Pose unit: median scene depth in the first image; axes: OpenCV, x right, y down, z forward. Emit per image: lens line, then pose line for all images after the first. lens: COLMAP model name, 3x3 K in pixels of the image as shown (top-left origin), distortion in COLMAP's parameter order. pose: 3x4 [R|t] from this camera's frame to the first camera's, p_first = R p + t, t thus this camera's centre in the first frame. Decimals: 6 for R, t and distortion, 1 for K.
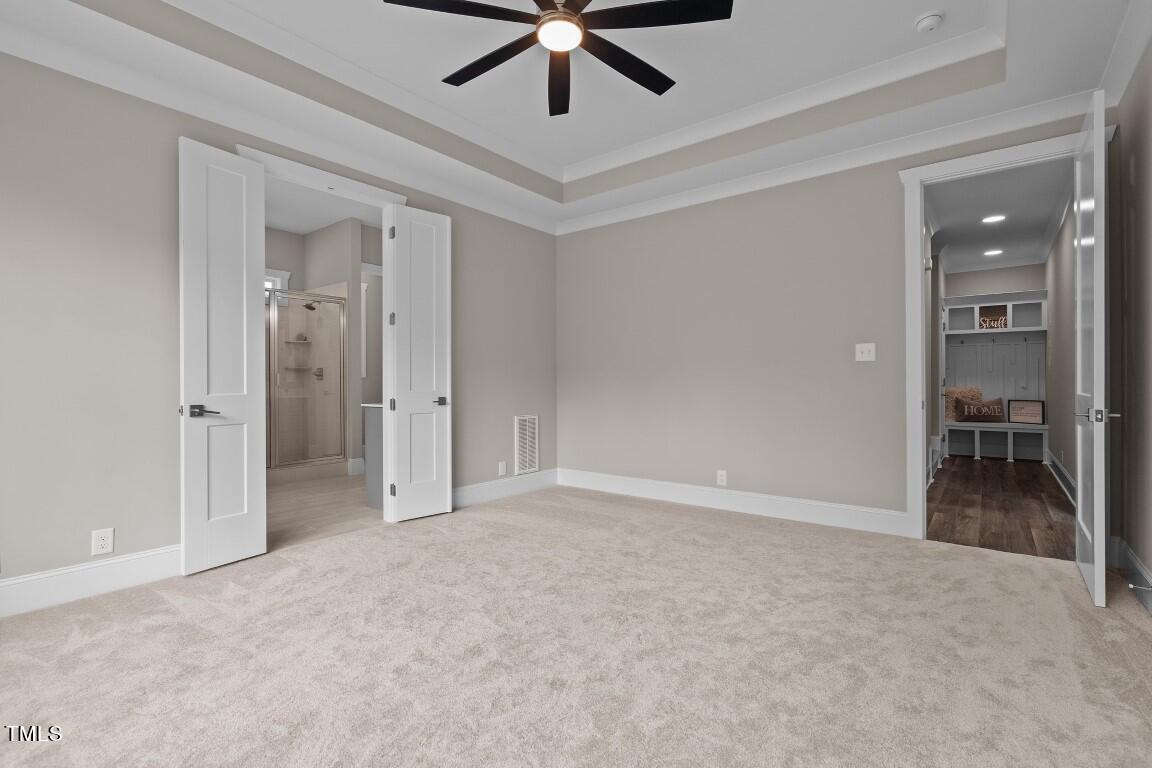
lens RADIAL K [[526.3, 0, 577.0], [0, 526.3, 376.8], [0, 0, 1]] dist [0.000370, 0.000459]
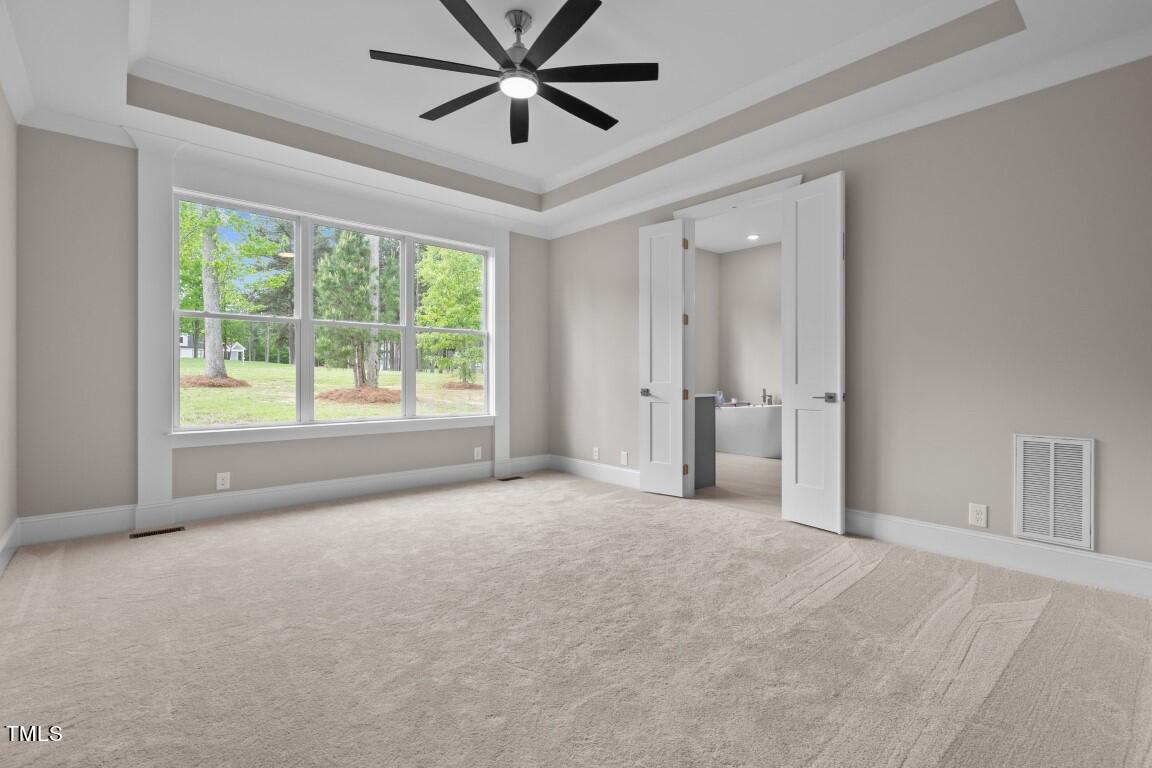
lens RADIAL K [[499.3, 0, 576.0], [0, 499.3, 384.0], [0, 0, 1]] dist [-0.003090, -0.000262]
pose [[-0.163257, 0.012896, -0.986499, 1.208010], [0.006053, 0.999909, 0.012069, 0.026005], [0.986565, -0.004001, -0.163321, 1.495642]]
